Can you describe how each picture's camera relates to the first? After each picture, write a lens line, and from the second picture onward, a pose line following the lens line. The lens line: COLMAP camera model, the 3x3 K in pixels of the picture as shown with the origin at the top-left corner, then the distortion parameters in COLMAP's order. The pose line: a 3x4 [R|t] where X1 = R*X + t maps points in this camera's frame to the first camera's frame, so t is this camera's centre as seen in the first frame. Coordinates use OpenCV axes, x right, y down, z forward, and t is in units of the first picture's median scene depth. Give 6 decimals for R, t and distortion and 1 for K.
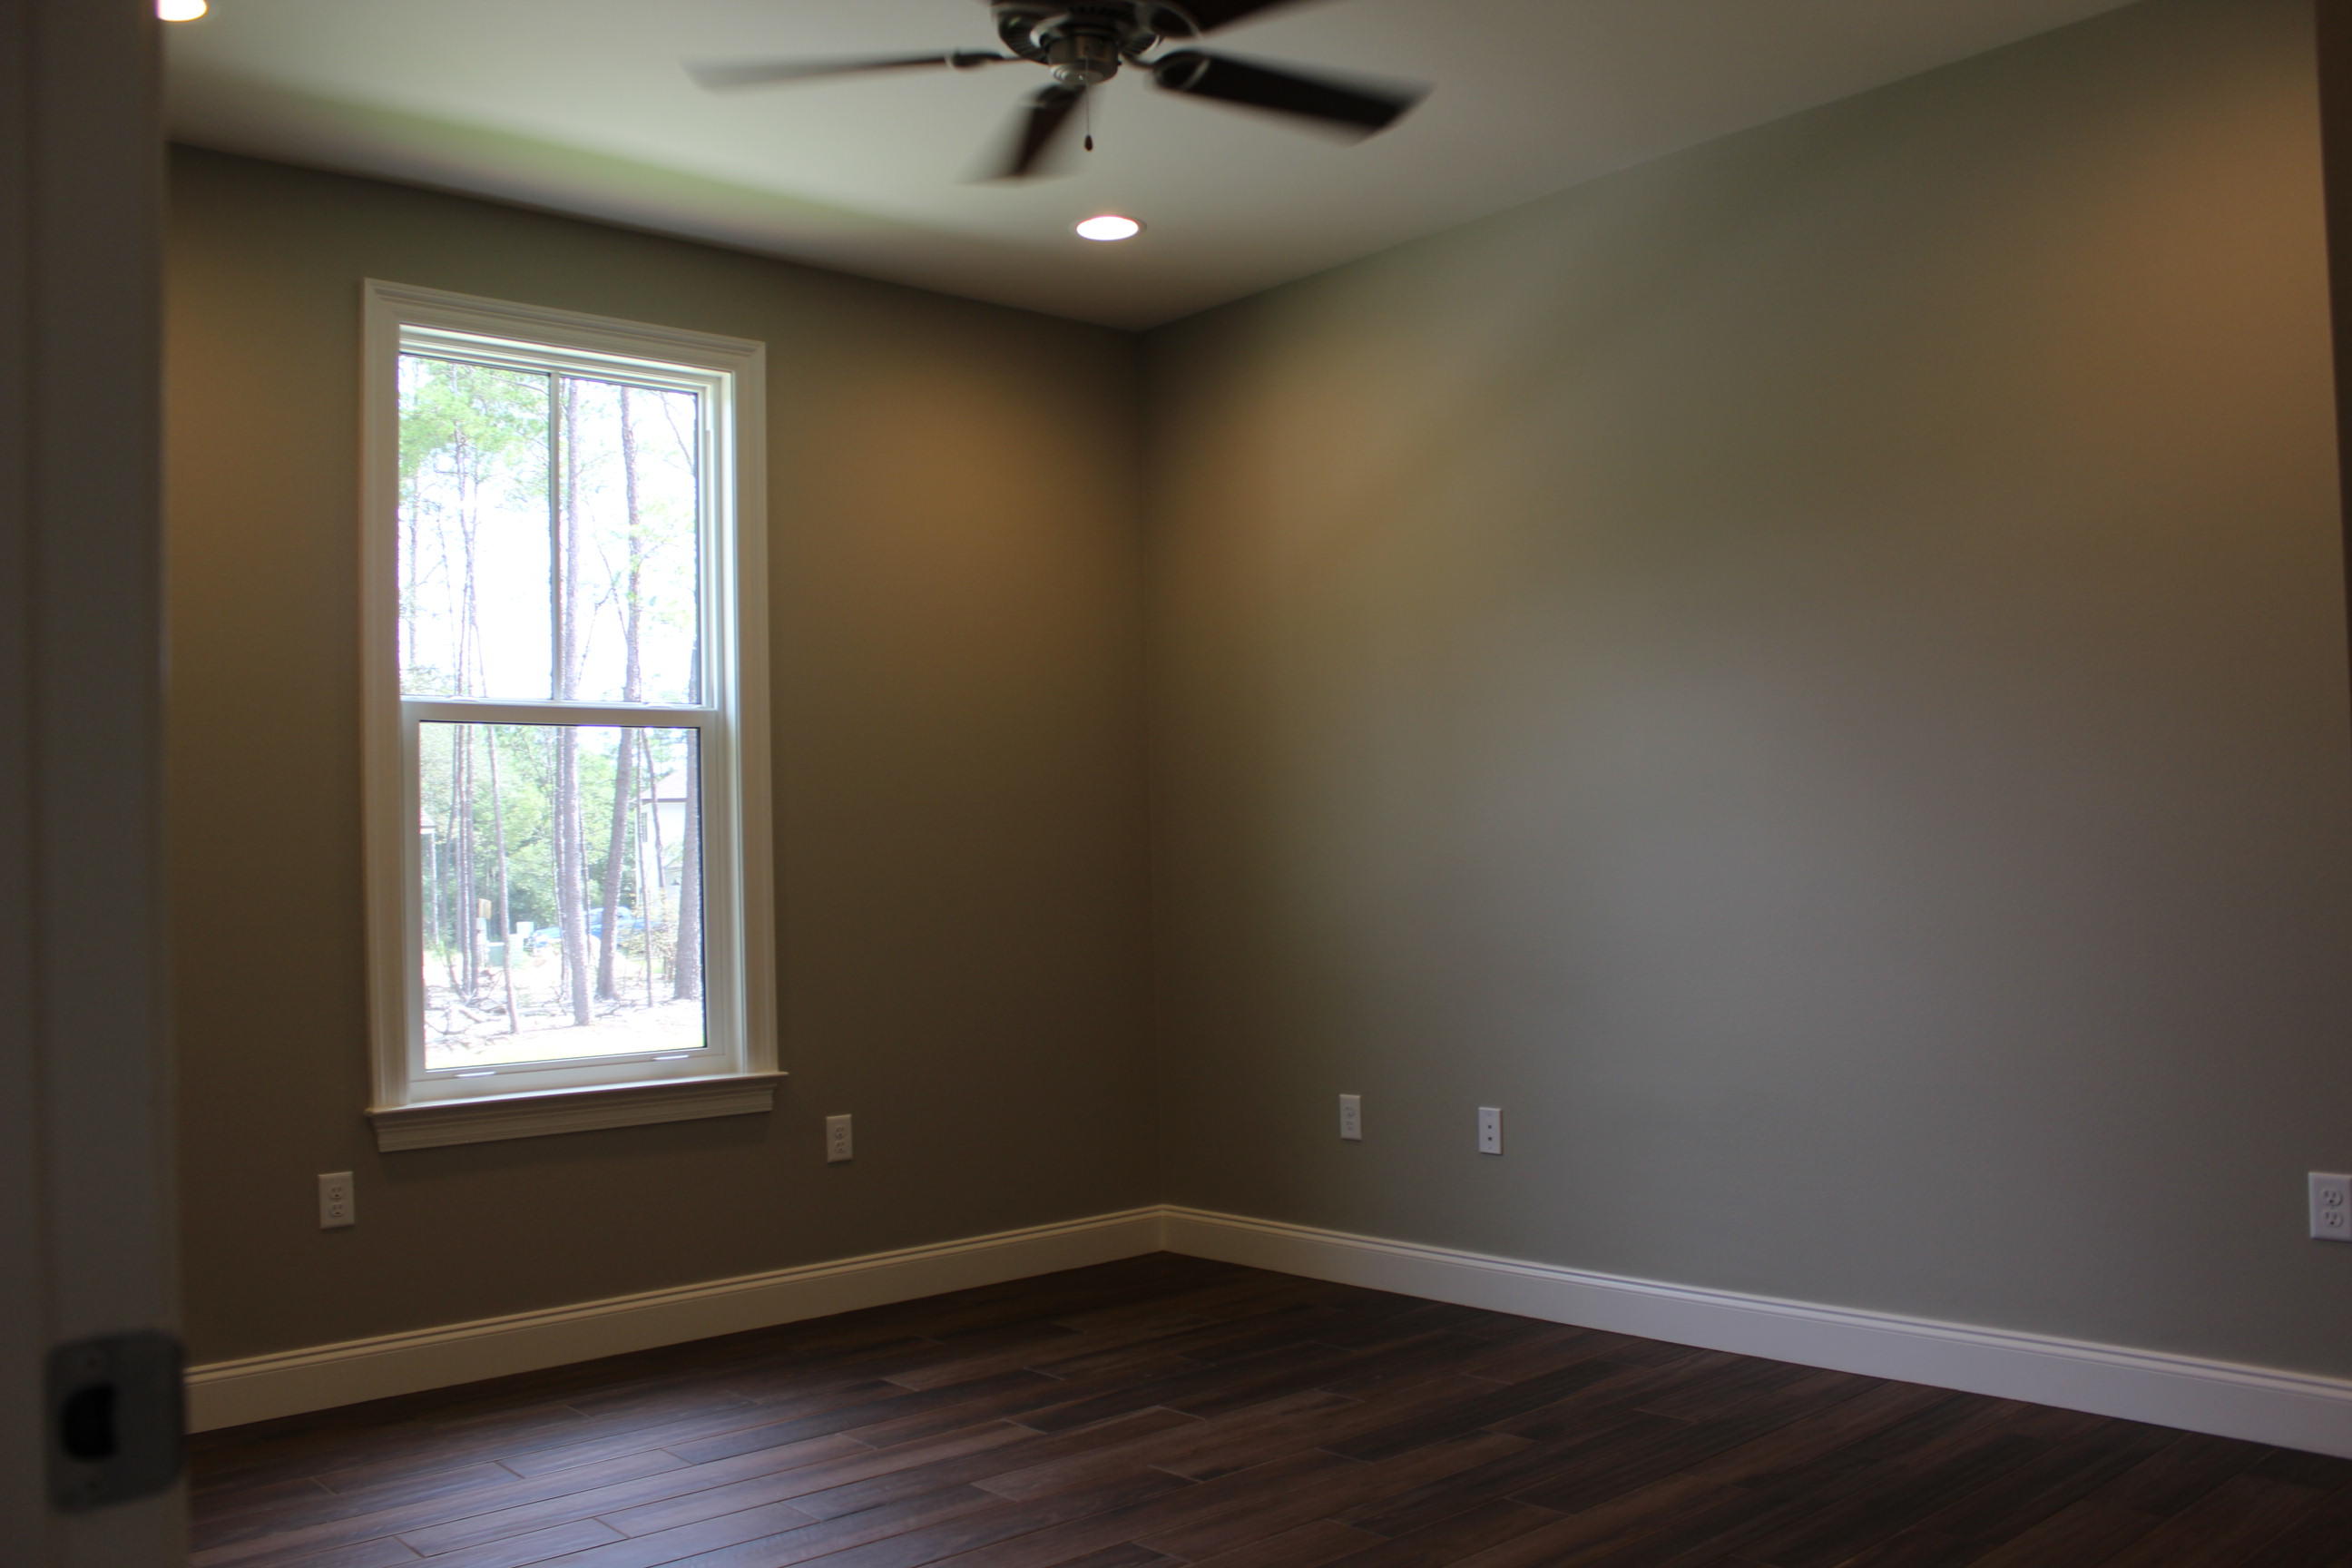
lens RADIAL K [[1956.9, 0, 1158.9], [0, 1956.9, 792.8], [0, 0, 1]] dist [-0.175911, 0.153567]
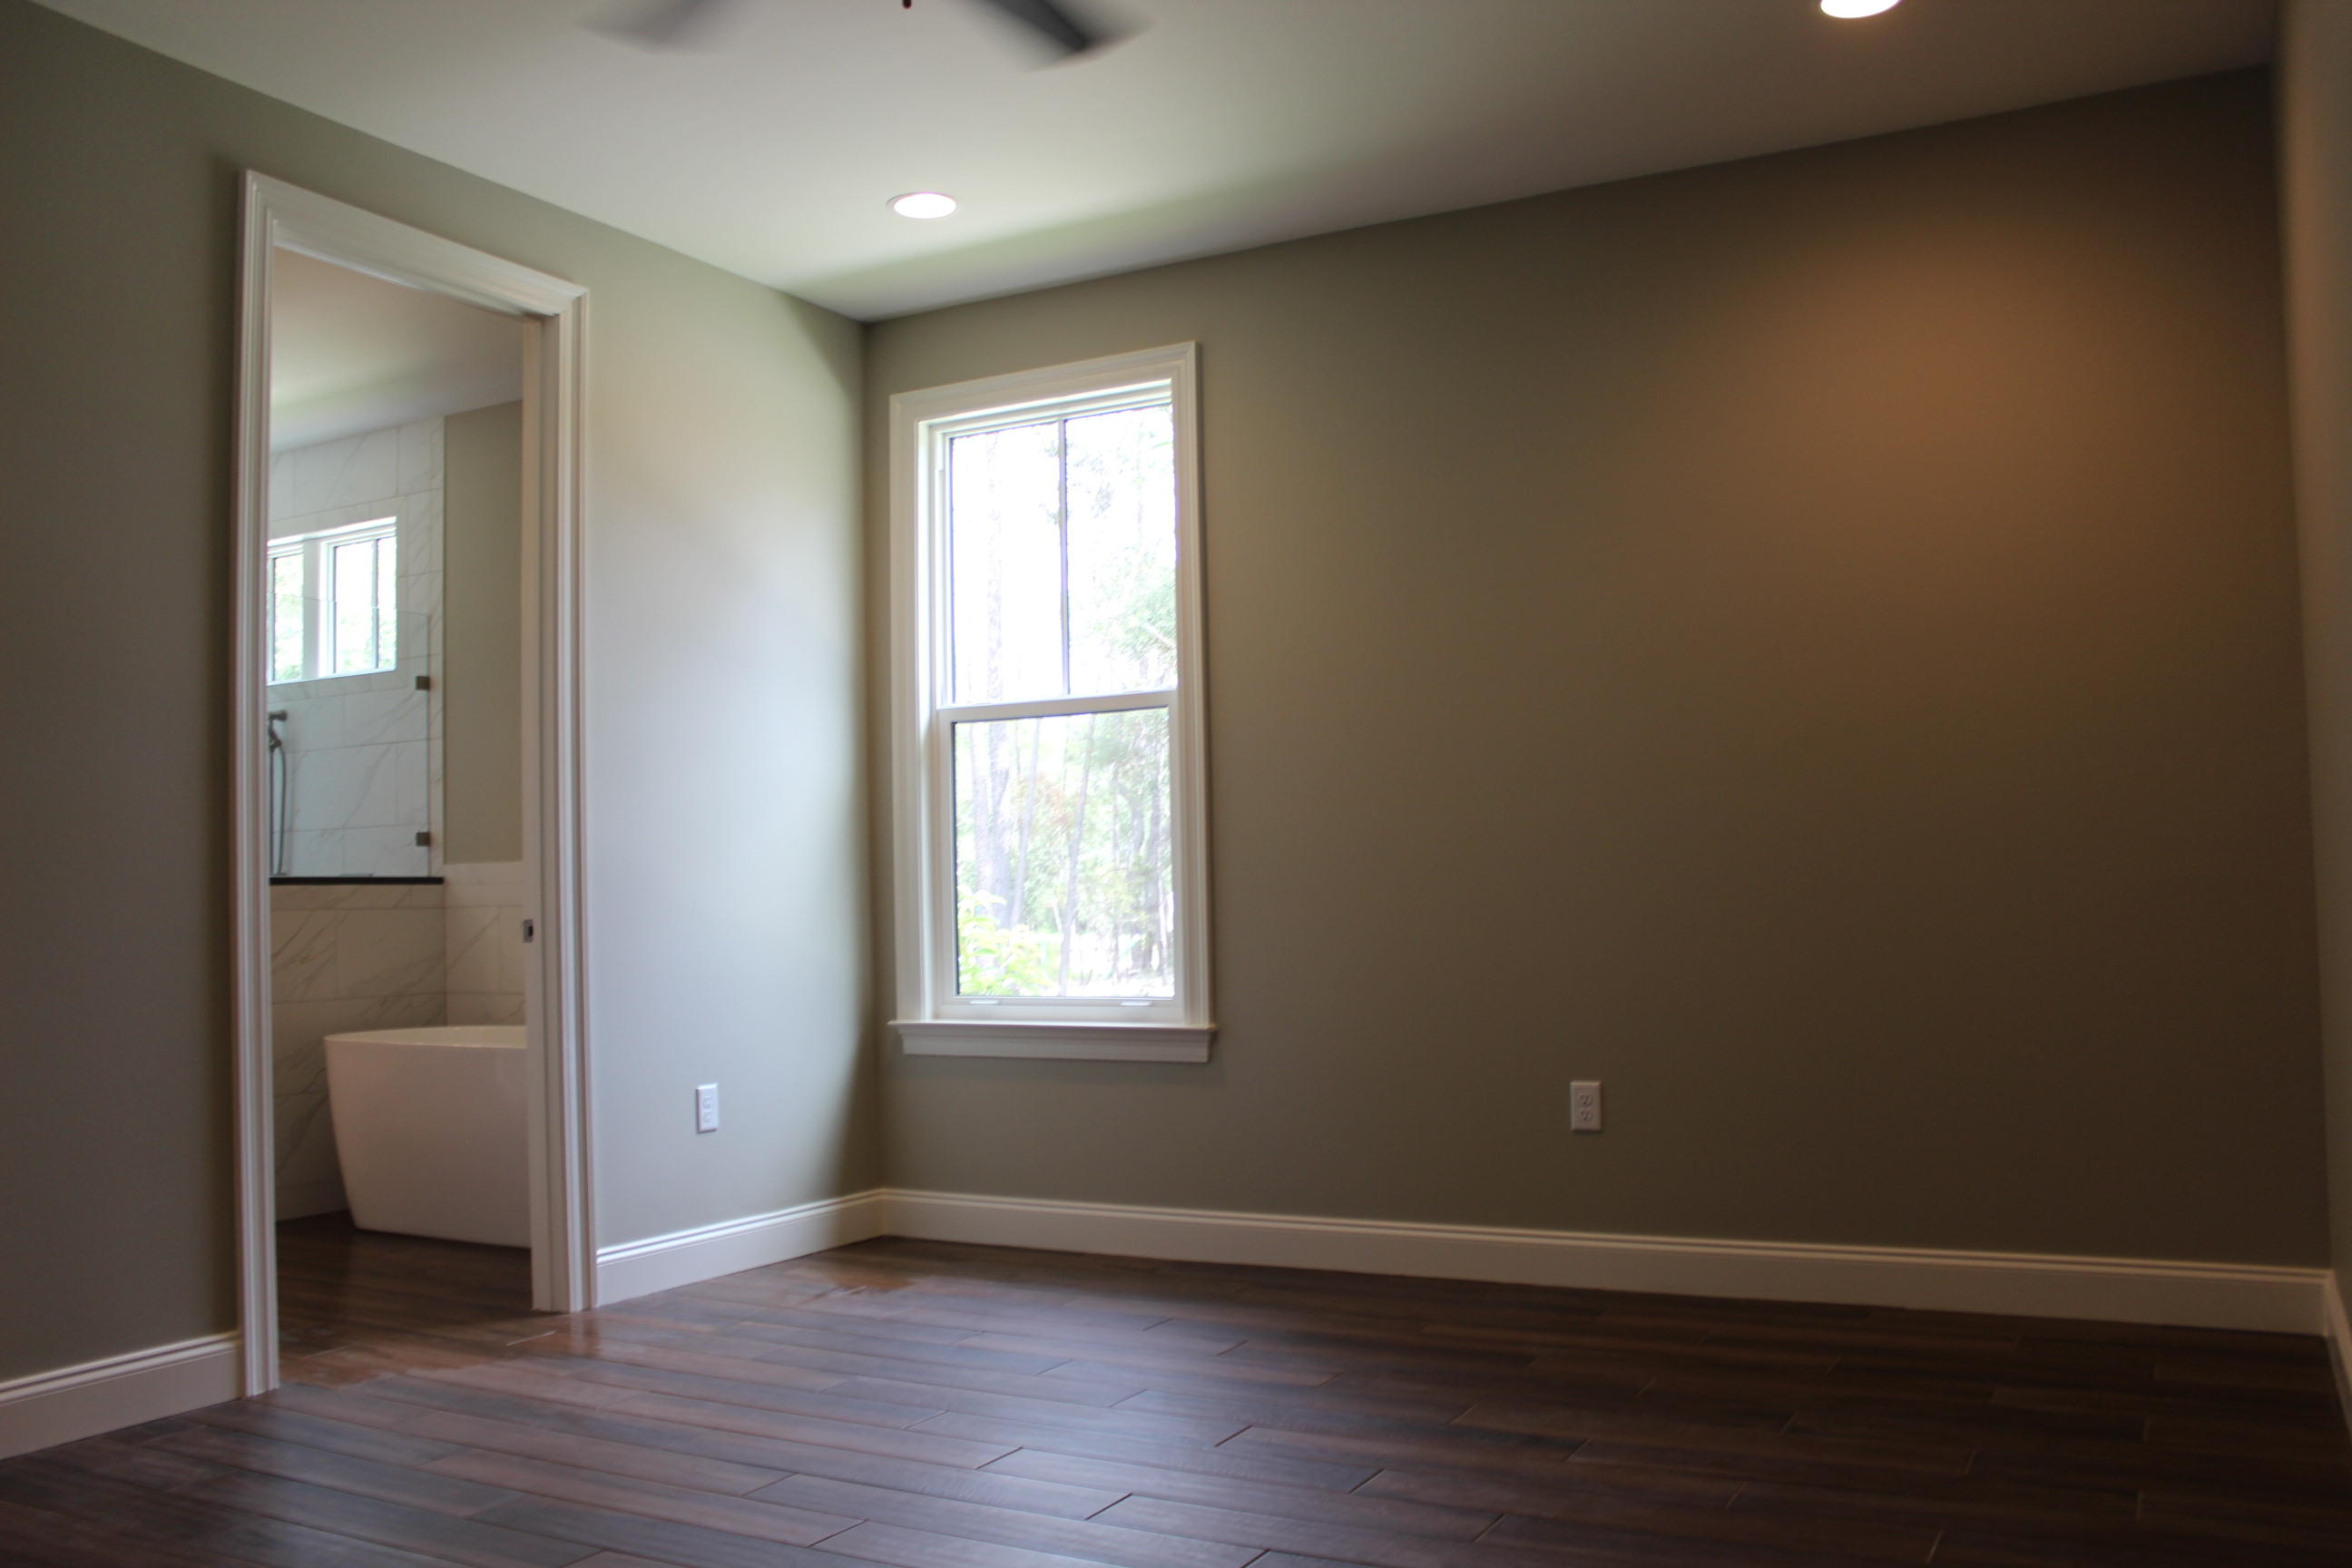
lens RADIAL K [[1956.9, 0, 1158.9], [0, 1956.9, 792.8], [0, 0, 1]] dist [-0.175911, 0.153567]
pose [[0.361970, -0.006820, -0.932165, 0.803313], [0.061839, 0.997946, 0.016712, -0.004209], [0.930136, -0.063694, 0.361649, 0.593552]]
